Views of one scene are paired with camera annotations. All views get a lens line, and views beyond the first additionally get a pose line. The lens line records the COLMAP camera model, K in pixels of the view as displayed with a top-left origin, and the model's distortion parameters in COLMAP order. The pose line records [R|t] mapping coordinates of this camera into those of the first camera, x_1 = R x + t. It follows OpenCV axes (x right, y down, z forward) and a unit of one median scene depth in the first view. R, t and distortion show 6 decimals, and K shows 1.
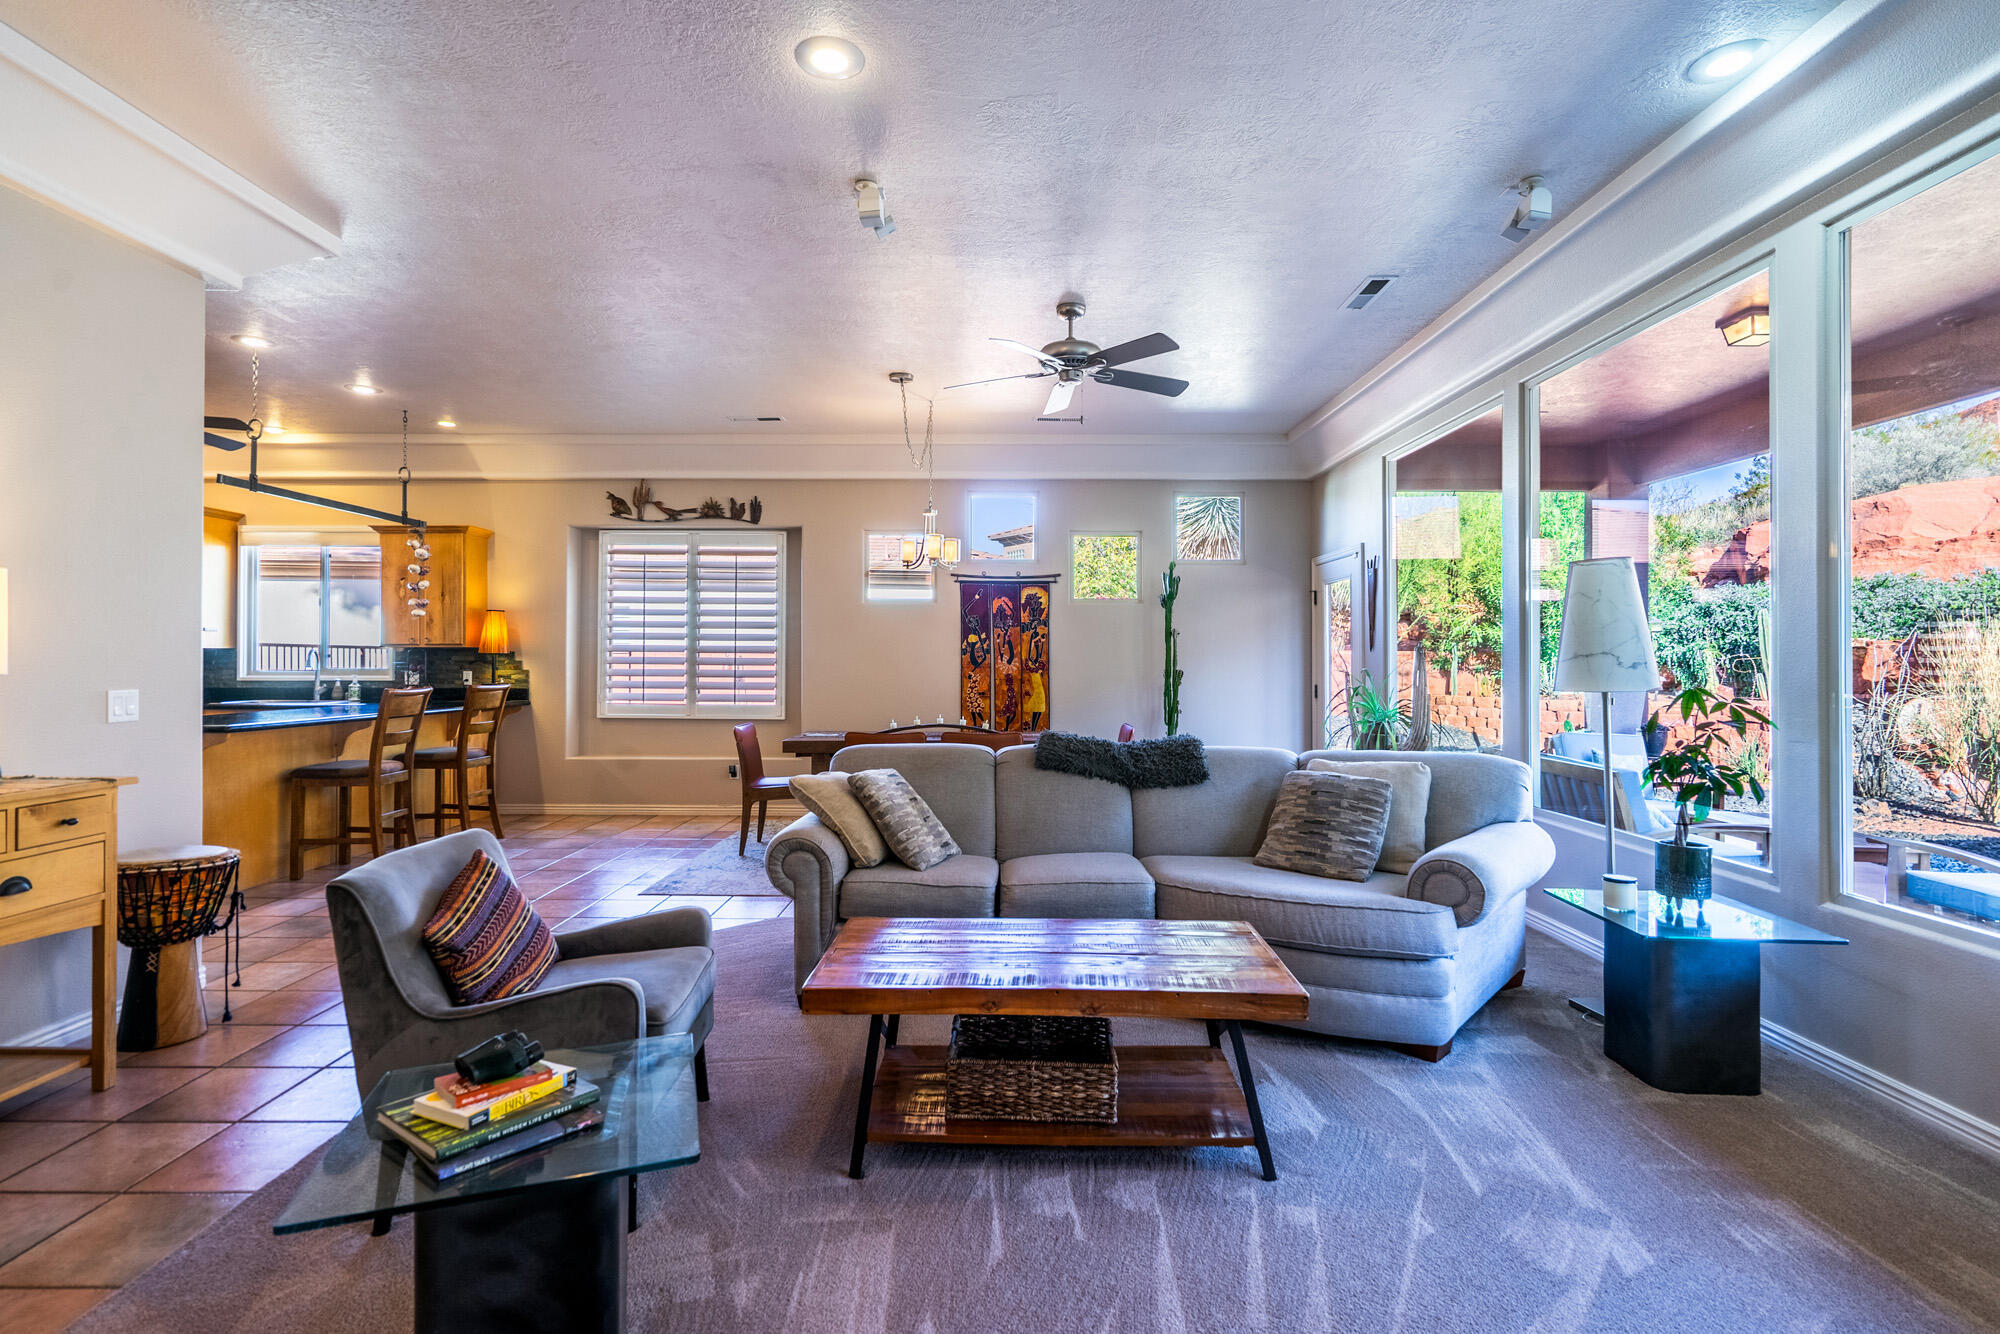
lens RADIAL K [[937.2, 0, 994.8], [0, 937.2, 650.1], [0, 0, 1]] dist [-0.002002, 0.001407]
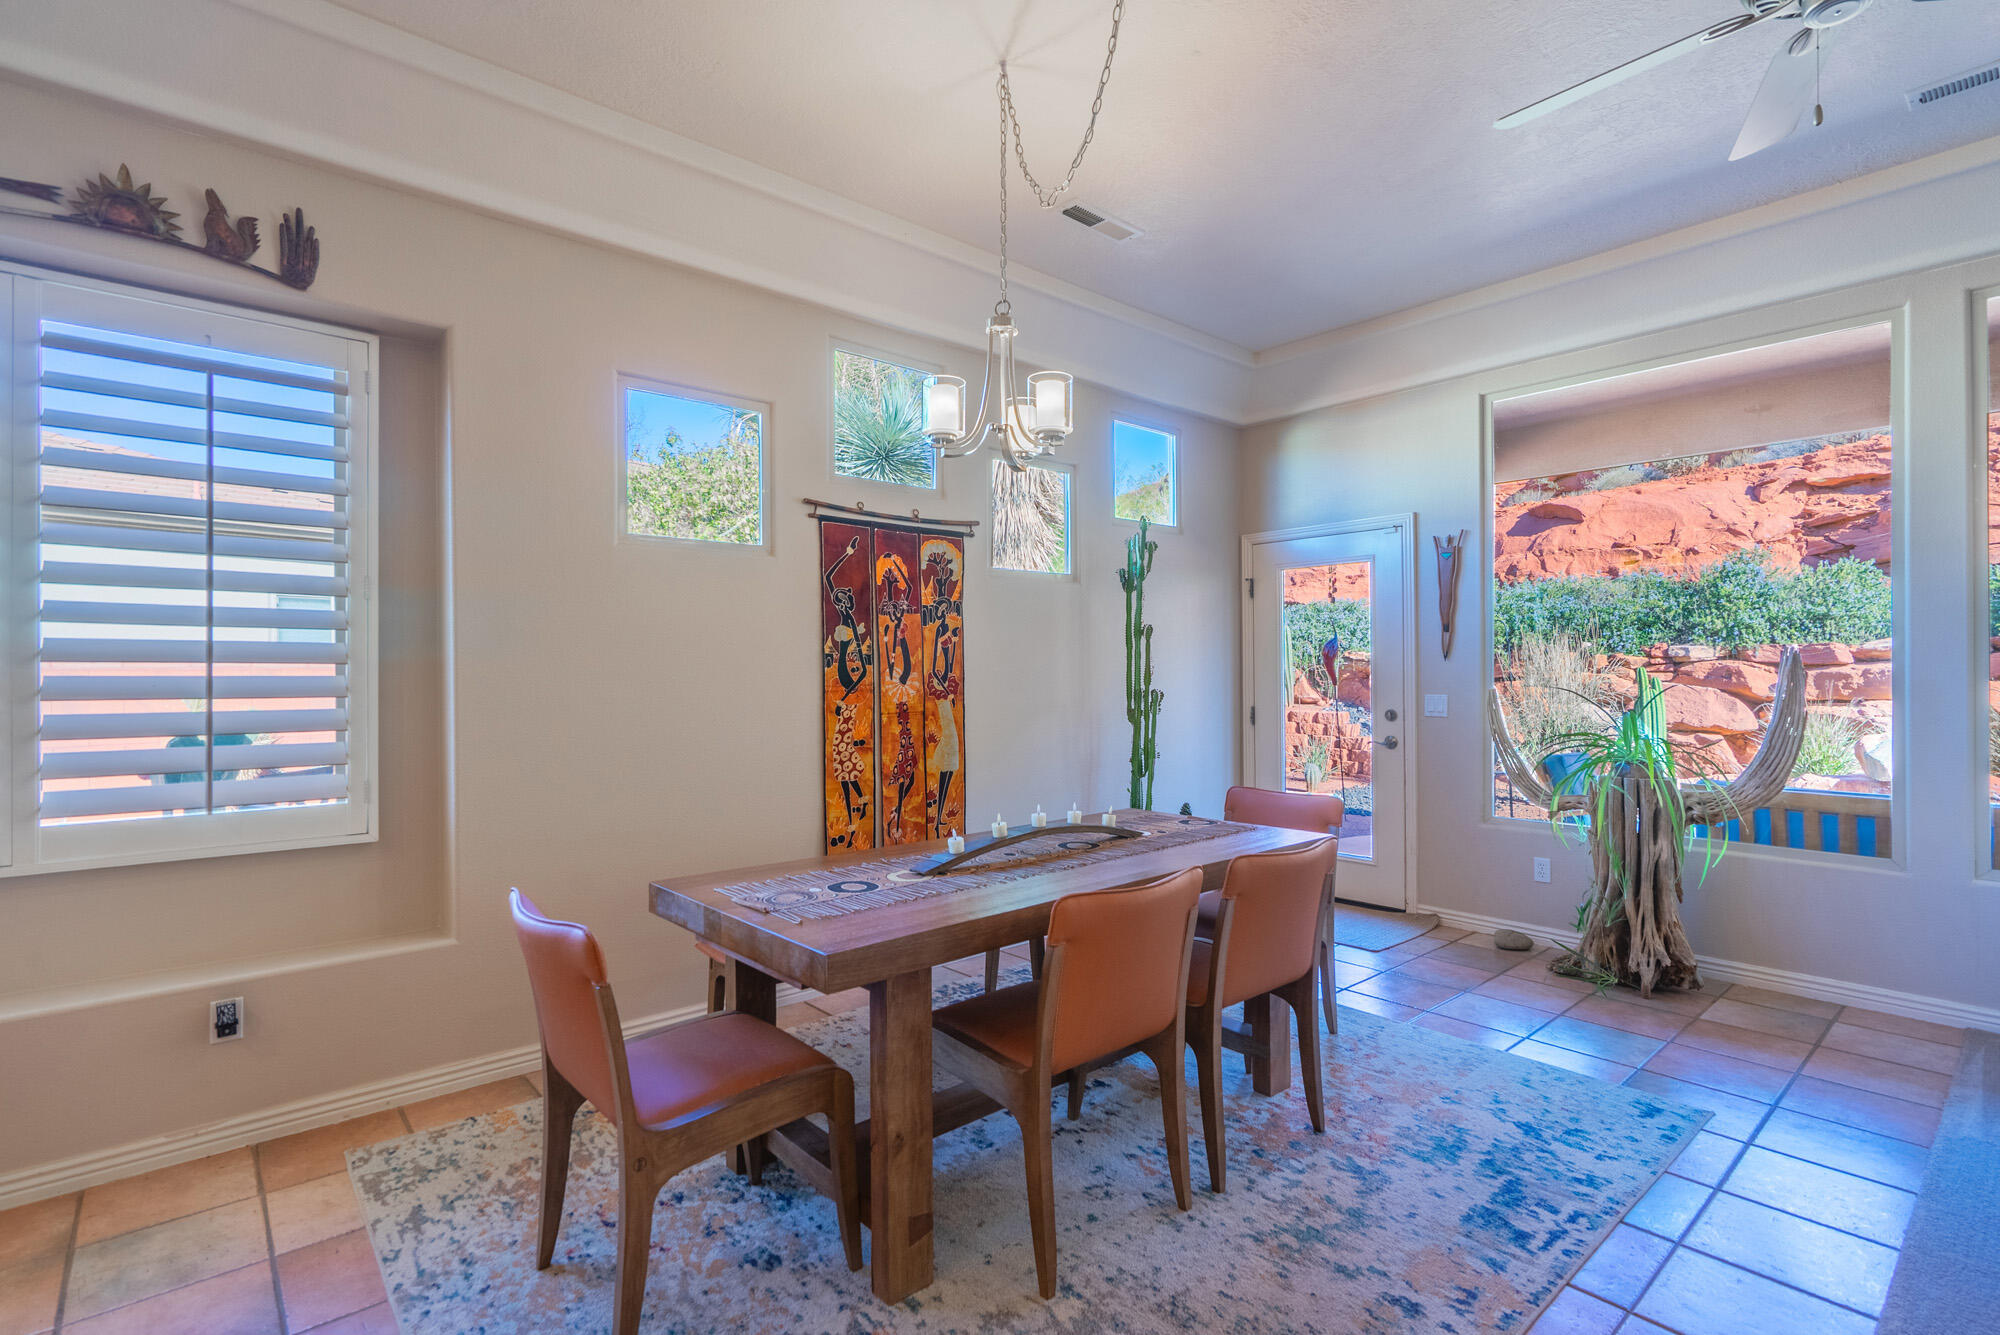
lens RADIAL K [[940.1, 0, 995.6], [0, 940.1, 673.4], [0, 0, 1]] dist [-0.002397, 0.000634]
pose [[0.751383, -0.005771, 0.659841, -0.294614], [-0.000342, 0.999958, 0.009135, 0.004252], [-0.659866, -0.007089, 0.751350, 0.575723]]
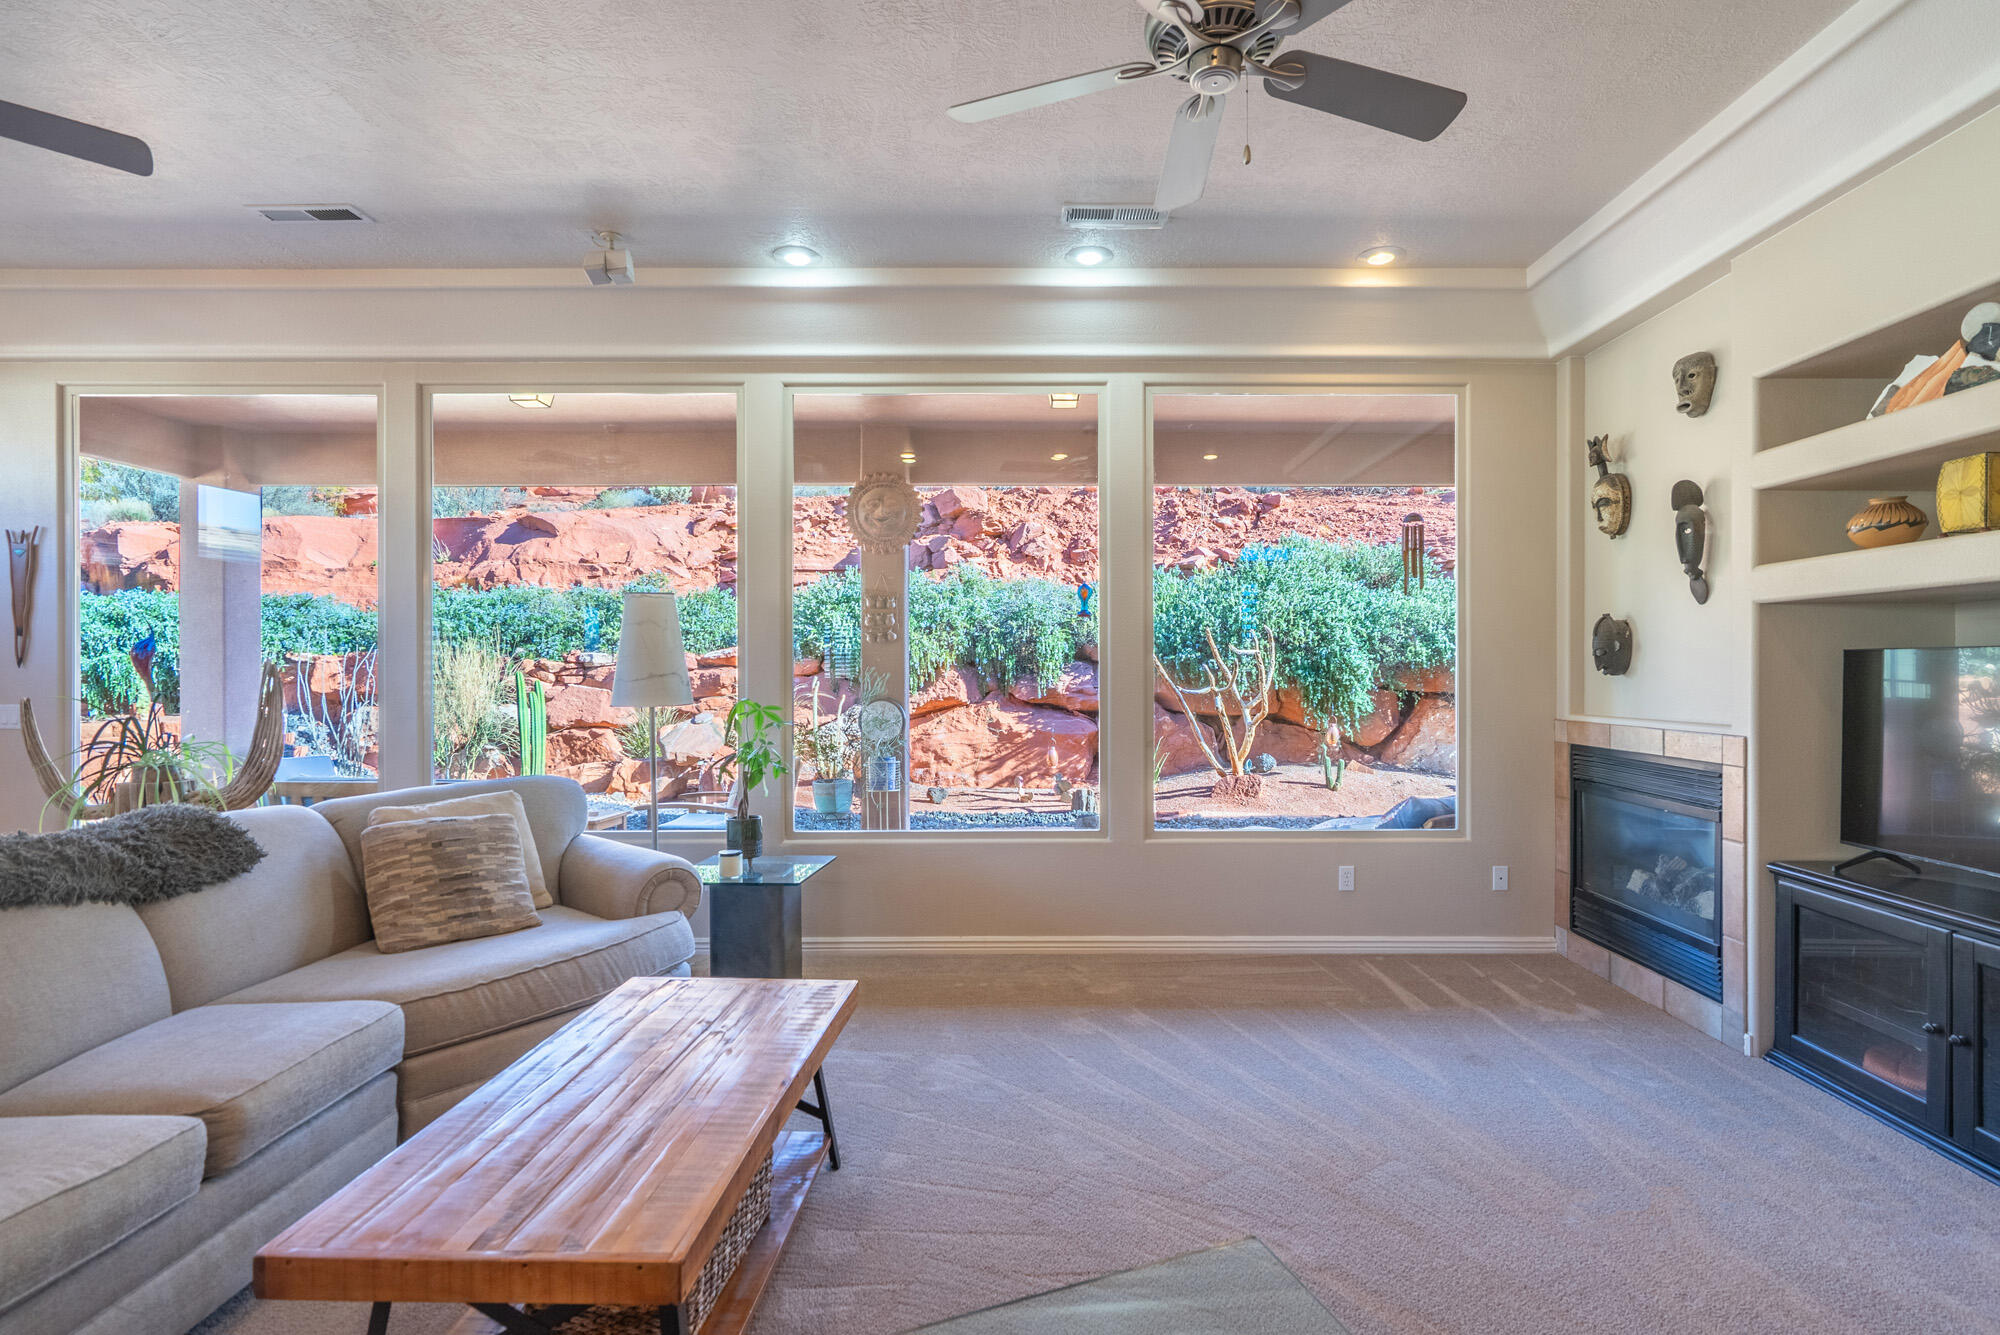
lens RADIAL K [[945.3, 0, 1038.5], [0, 945.3, 673.2], [0, 0, 1]] dist [-0.005878, 0.000738]
pose [[-0.009195, -0.005264, 0.999944, -0.234953], [-0.007866, 0.999956, 0.005192, -0.002985], [-0.999927, -0.007818, -0.009236, 0.232189]]
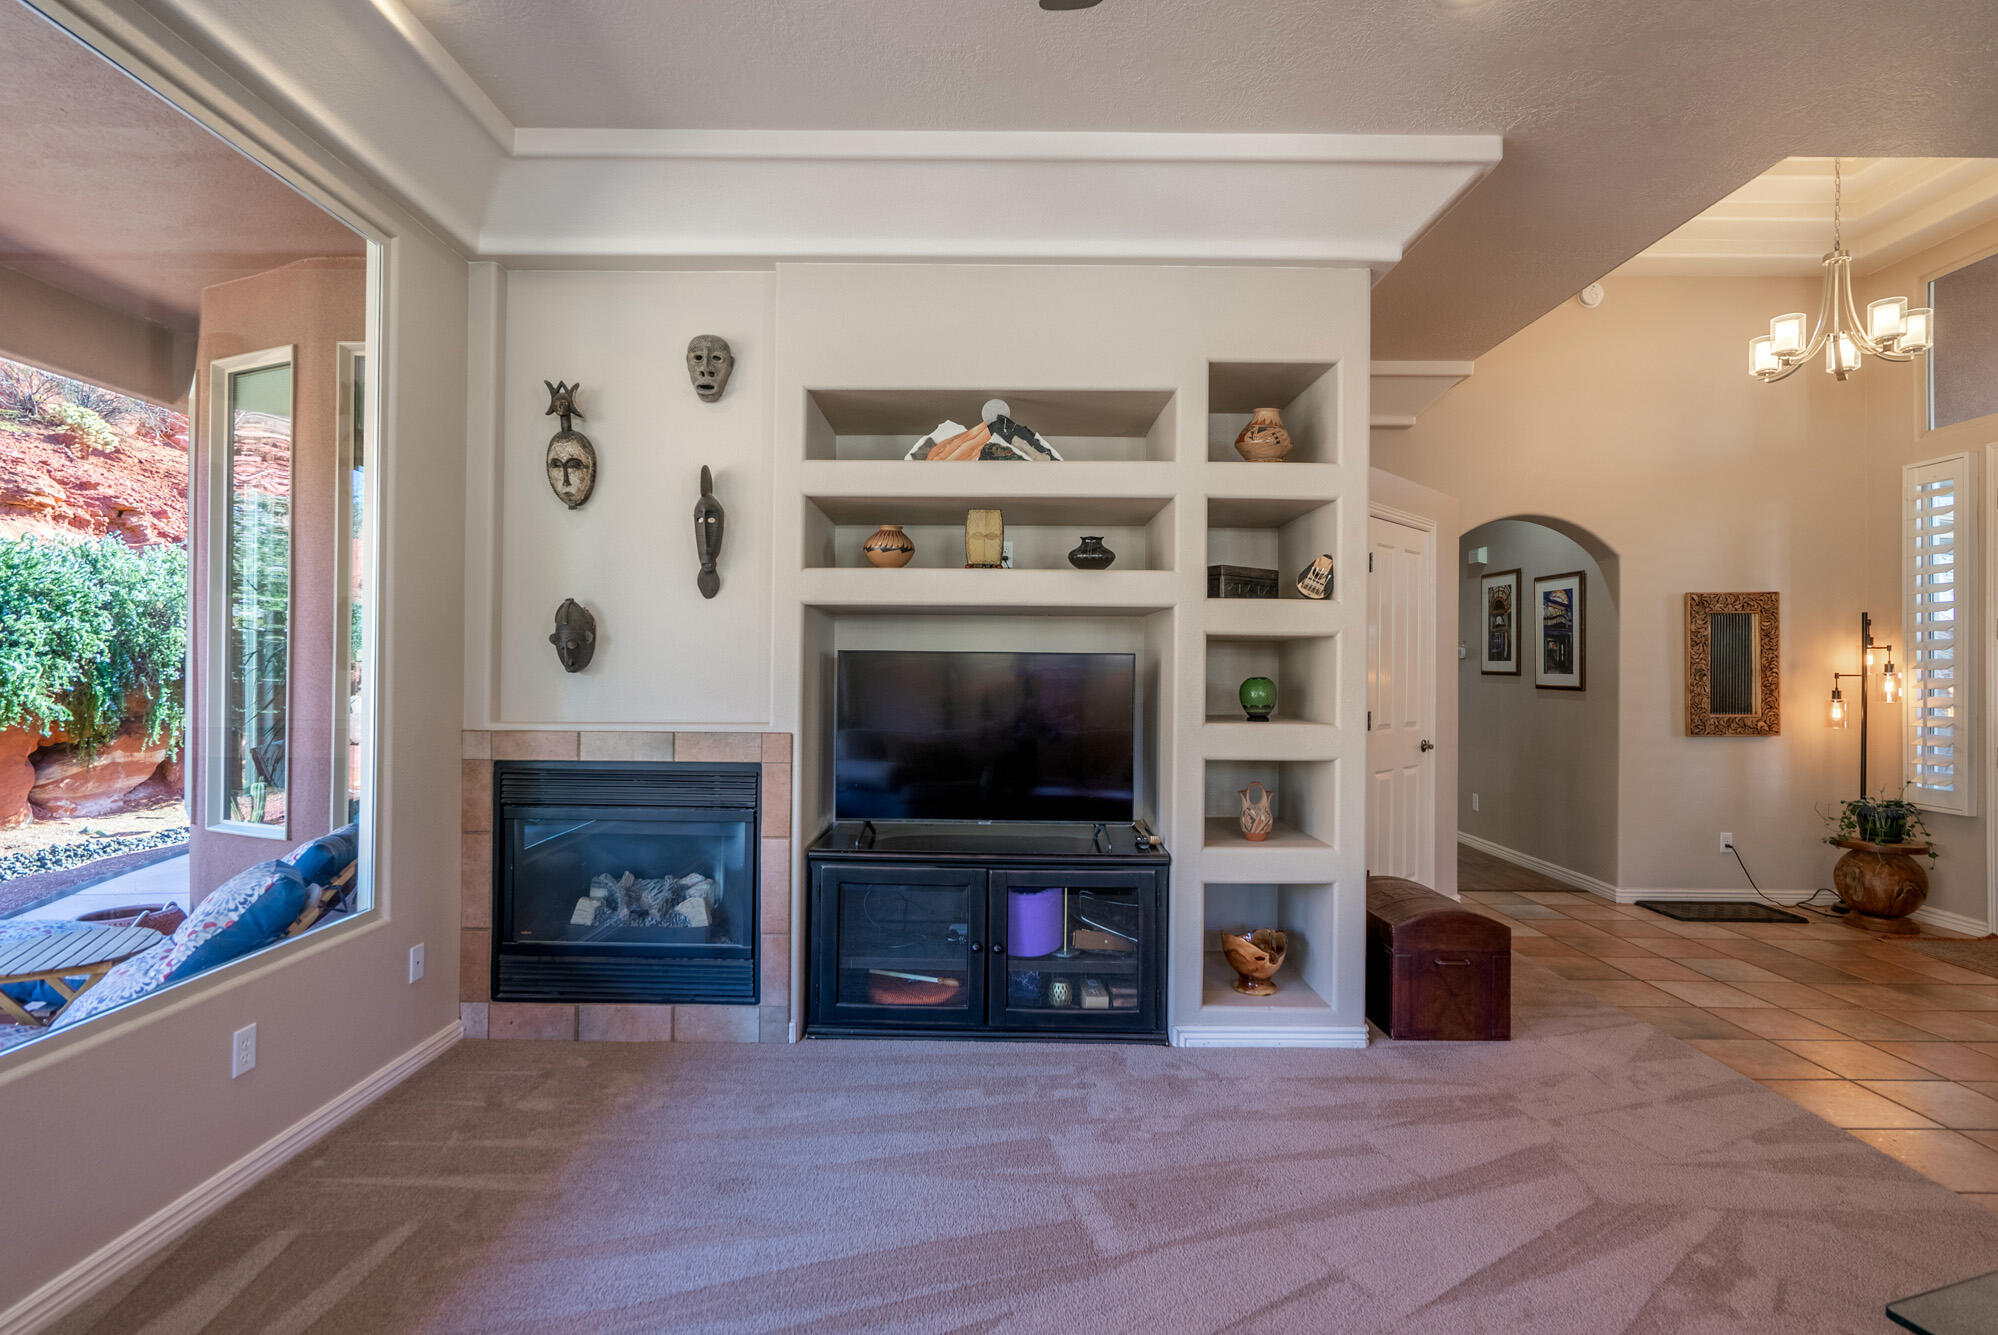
lens RADIAL K [[958.1, 0, 993.0], [0, 958.1, 660.9], [0, 0, 1]] dist [-0.002118, 0.000537]
pose [[-0.999934, -0.010533, 0.004620, 0.089878], [-0.010605, 0.999816, -0.015988, -0.001884], [-0.004451, -0.016036, -0.999862, 0.352683]]
